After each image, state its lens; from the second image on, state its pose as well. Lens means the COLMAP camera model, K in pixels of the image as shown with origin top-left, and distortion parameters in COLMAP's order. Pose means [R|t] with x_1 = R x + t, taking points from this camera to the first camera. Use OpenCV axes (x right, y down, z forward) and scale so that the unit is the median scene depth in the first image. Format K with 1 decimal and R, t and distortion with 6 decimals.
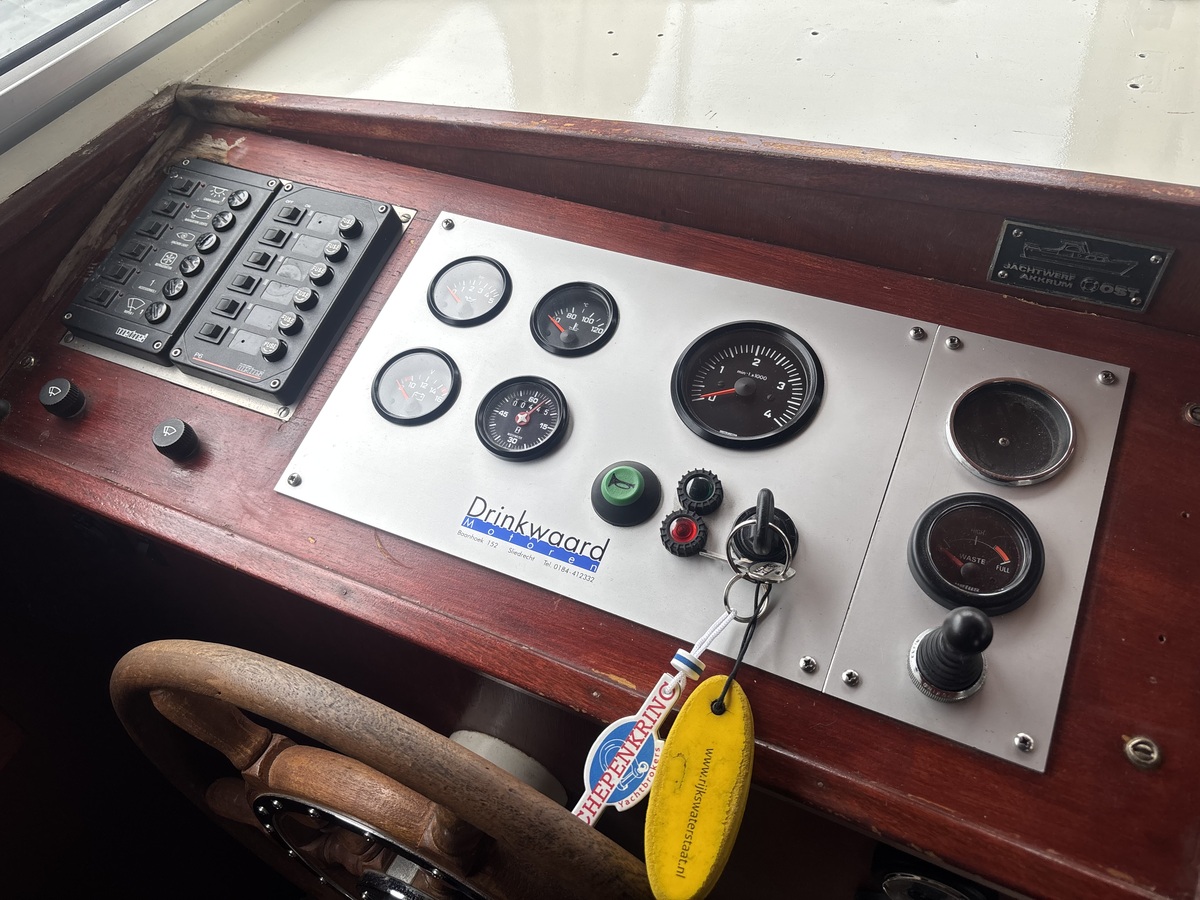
lens RADIAL K [[942.0, 0, 600.2], [0, 942.0, 439.5], [0, 0, 1]] dist [0.004078, -0.014964]
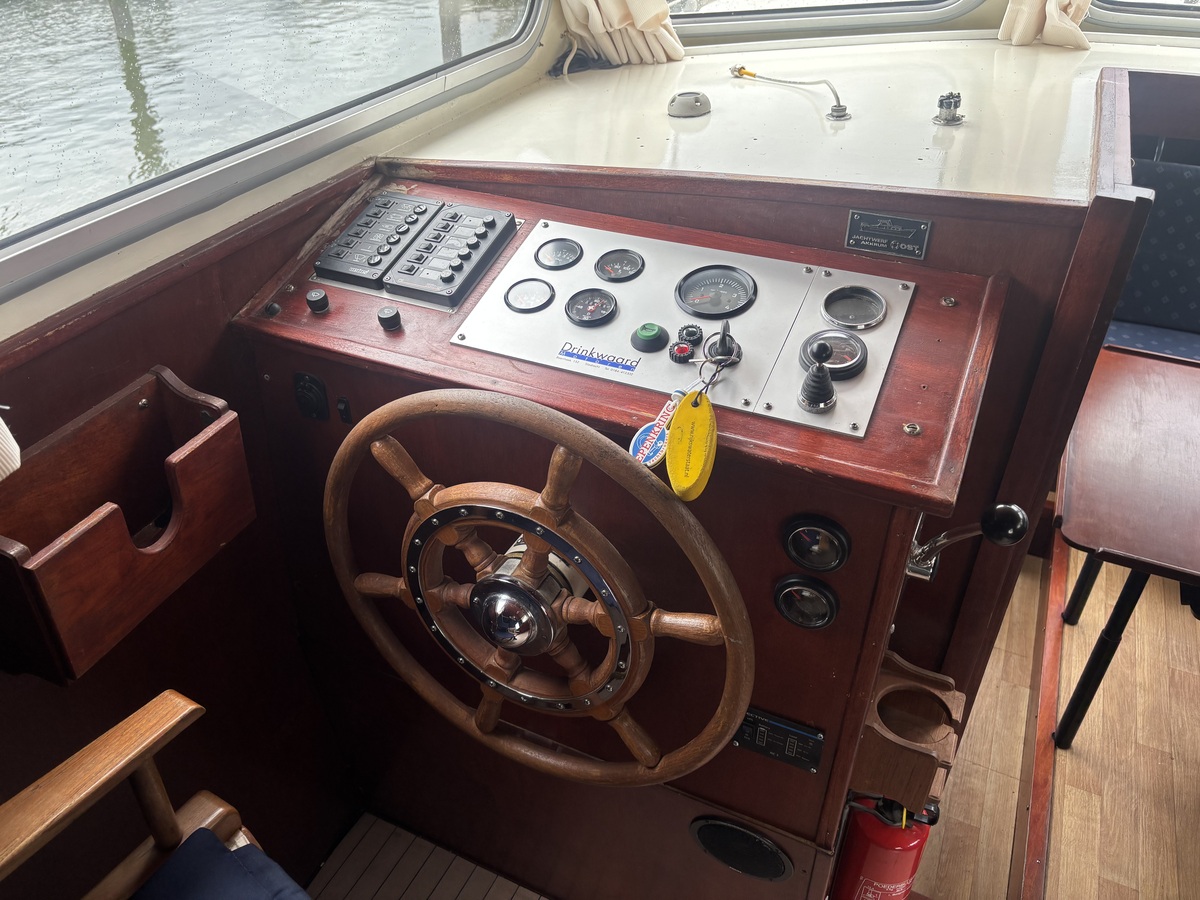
lens RADIAL K [[942.0, 0, 597.9], [0, 942.0, 457.9], [0, 0, 1]] dist [0.004078, -0.014964]
pose [[0.998475, 0.044914, 0.032103, -0.118173], [-0.036964, 0.975801, -0.215515, 0.661212], [-0.041005, 0.214000, 0.975973, -0.714221]]
